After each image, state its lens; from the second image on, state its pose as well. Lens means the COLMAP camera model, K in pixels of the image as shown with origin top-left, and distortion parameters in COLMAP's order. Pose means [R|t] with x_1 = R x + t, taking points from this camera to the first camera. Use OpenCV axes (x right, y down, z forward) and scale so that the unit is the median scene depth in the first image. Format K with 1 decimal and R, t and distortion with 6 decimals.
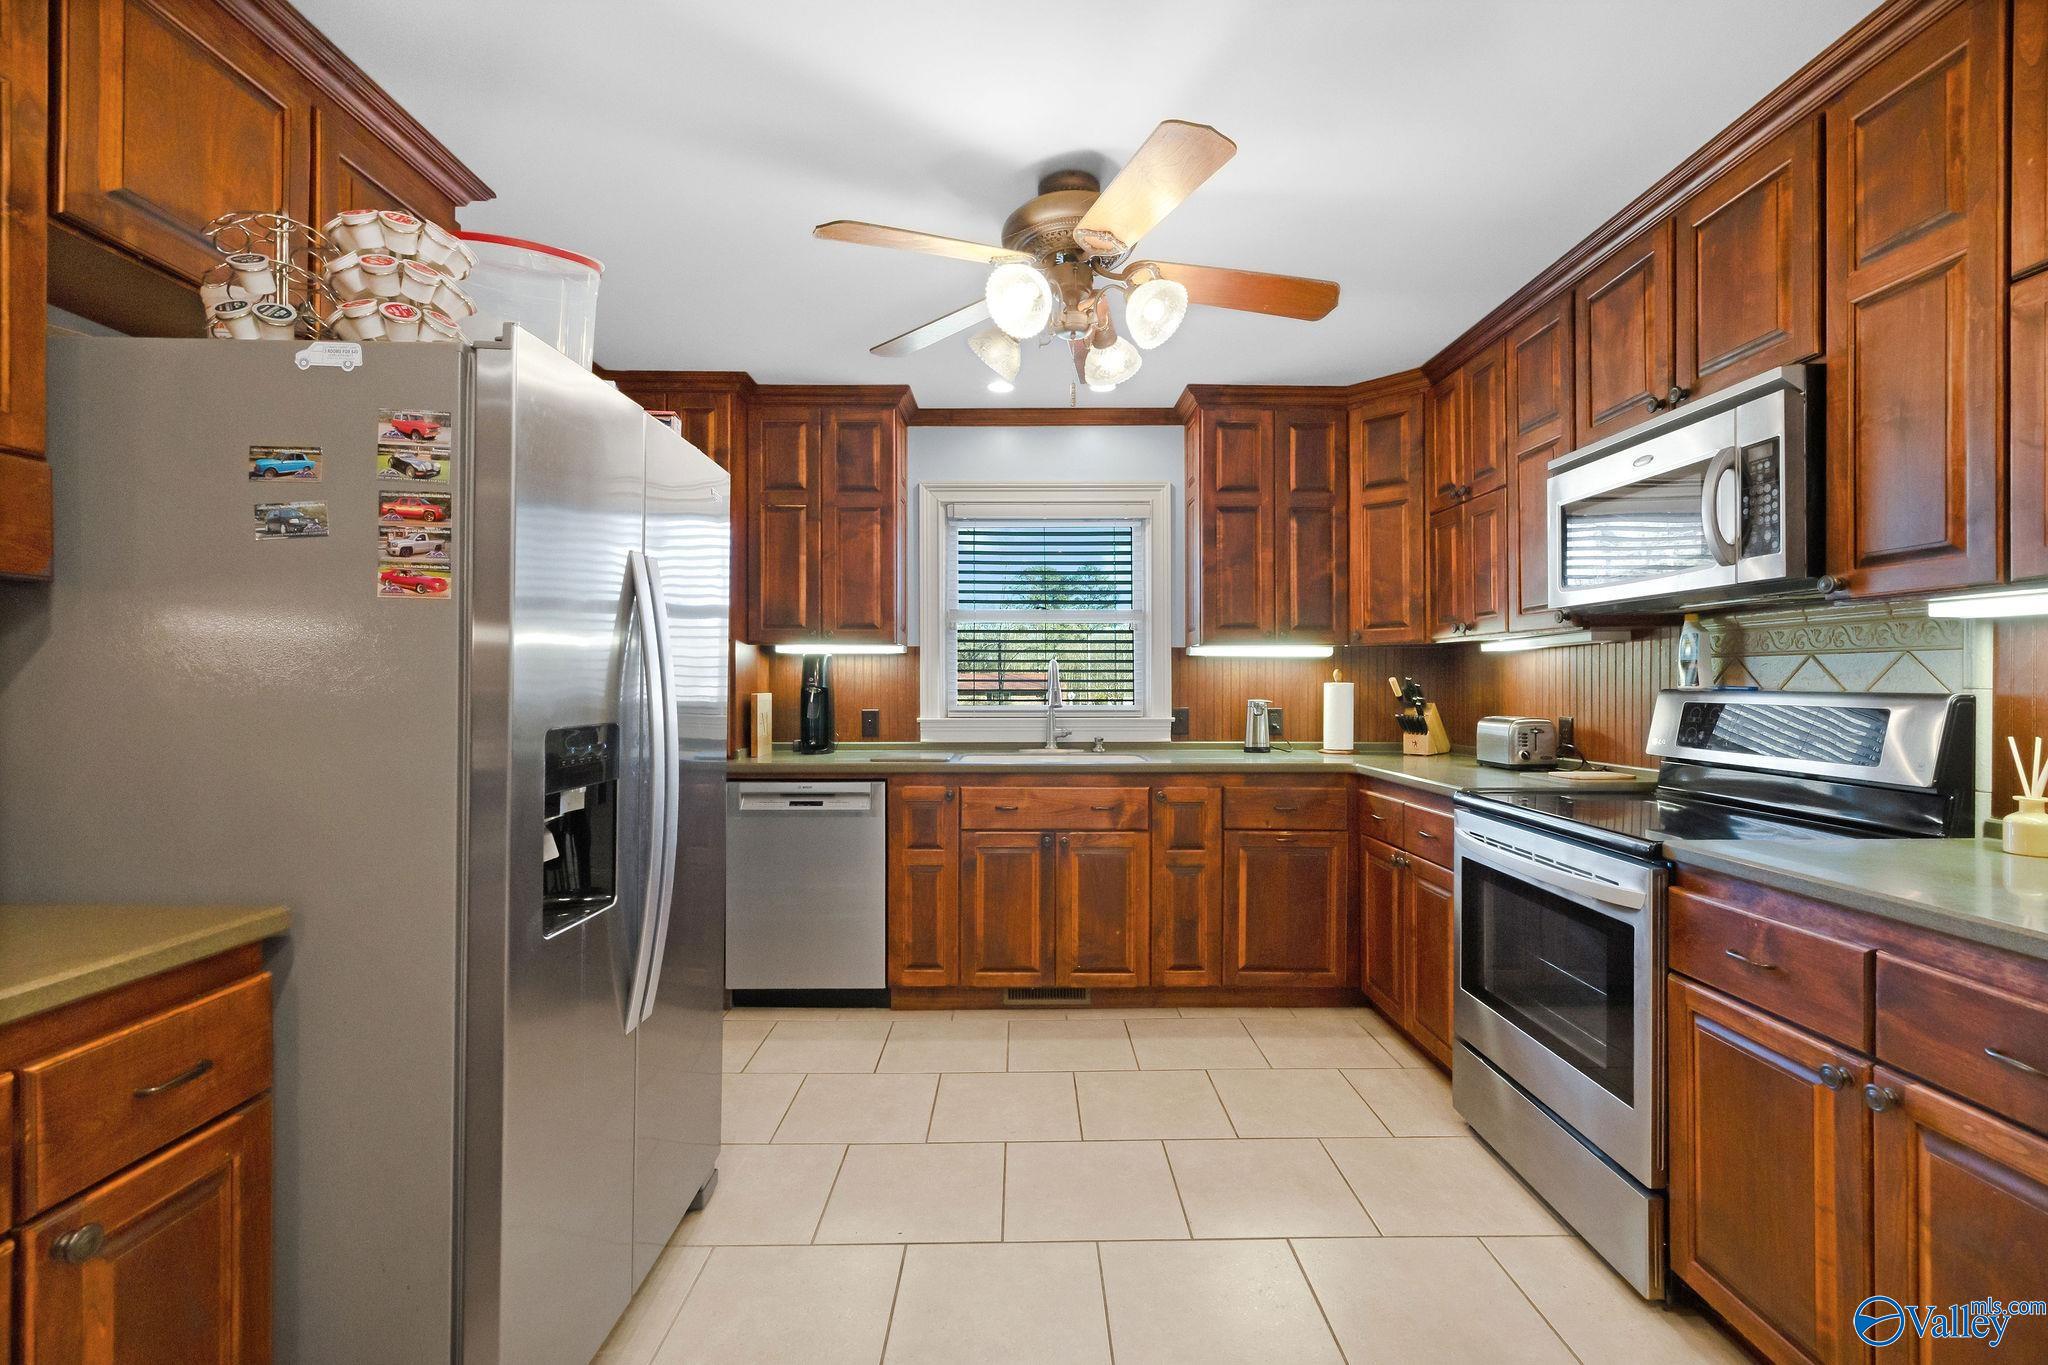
lens RADIAL K [[875.3, 0, 1020.8], [0, 875.3, 689.3], [0, 0, 1]] dist [0.001706, 0.000176]
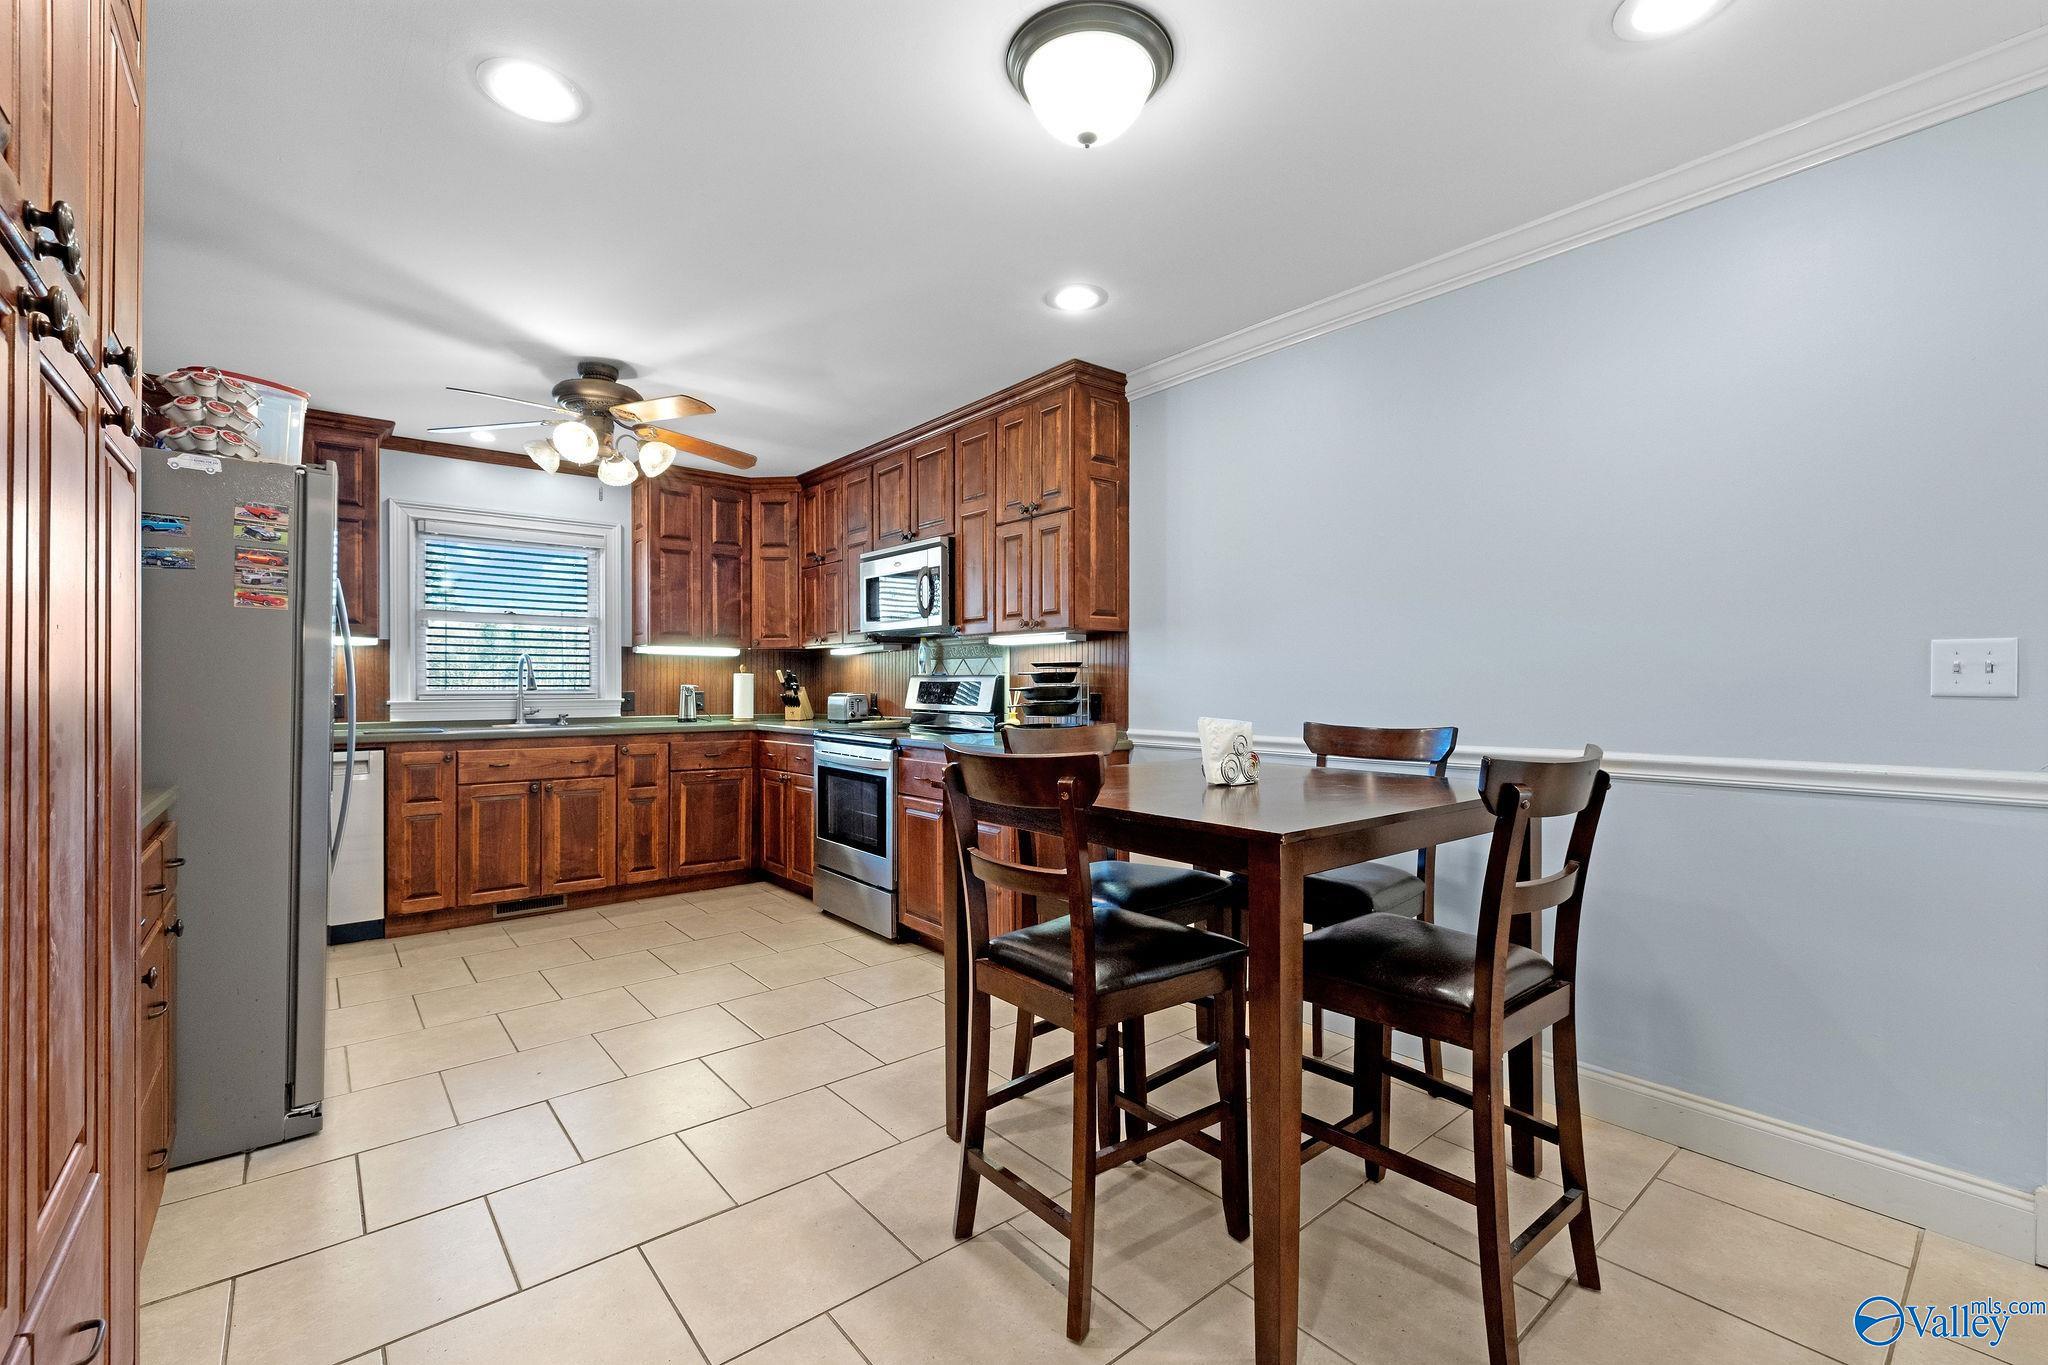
lens RADIAL K [[875.3, 0, 1033.6], [0, 875.3, 675.9], [0, 0, 1]] dist [0.001706, 0.000176]
pose [[0.767379, 0.007313, 0.641152, -0.244709], [0.004054, 0.999860, -0.016256, 0.026015], [-0.641181, 0.015074, 0.767241, -0.524249]]
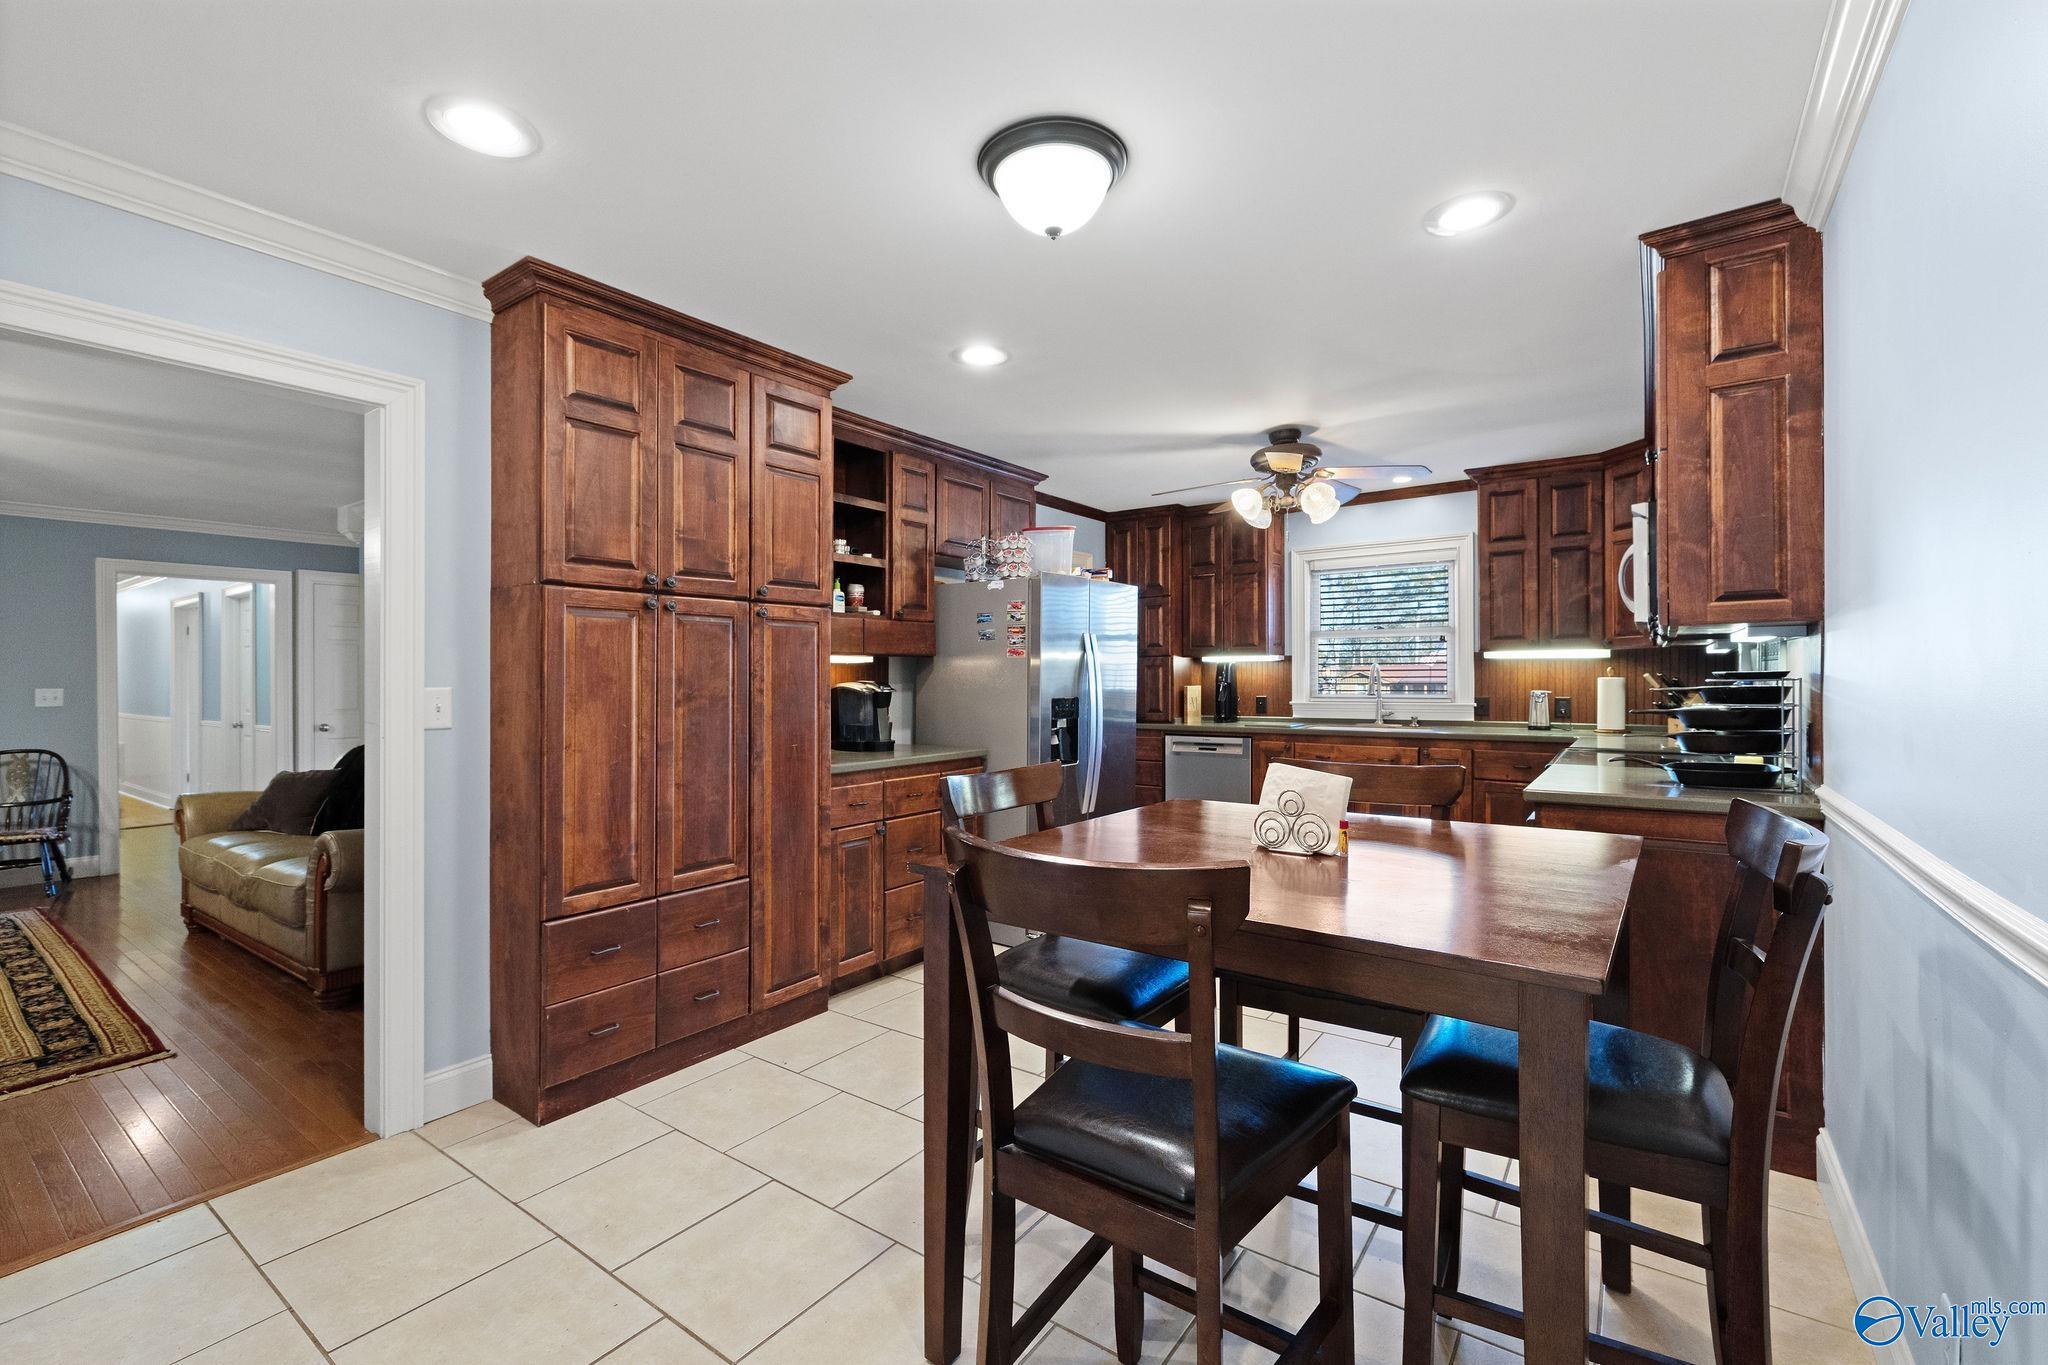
lens RADIAL K [[875.3, 0, 1025.5], [0, 875.3, 667.5], [0, 0, 1]] dist [0.001706, 0.000176]
pose [[0.811595, -0.011659, -0.584104, 0.484911], [0.003059, 0.999872, -0.015708, -0.005687], [0.584213, 0.010962, 0.811527, -0.636133]]
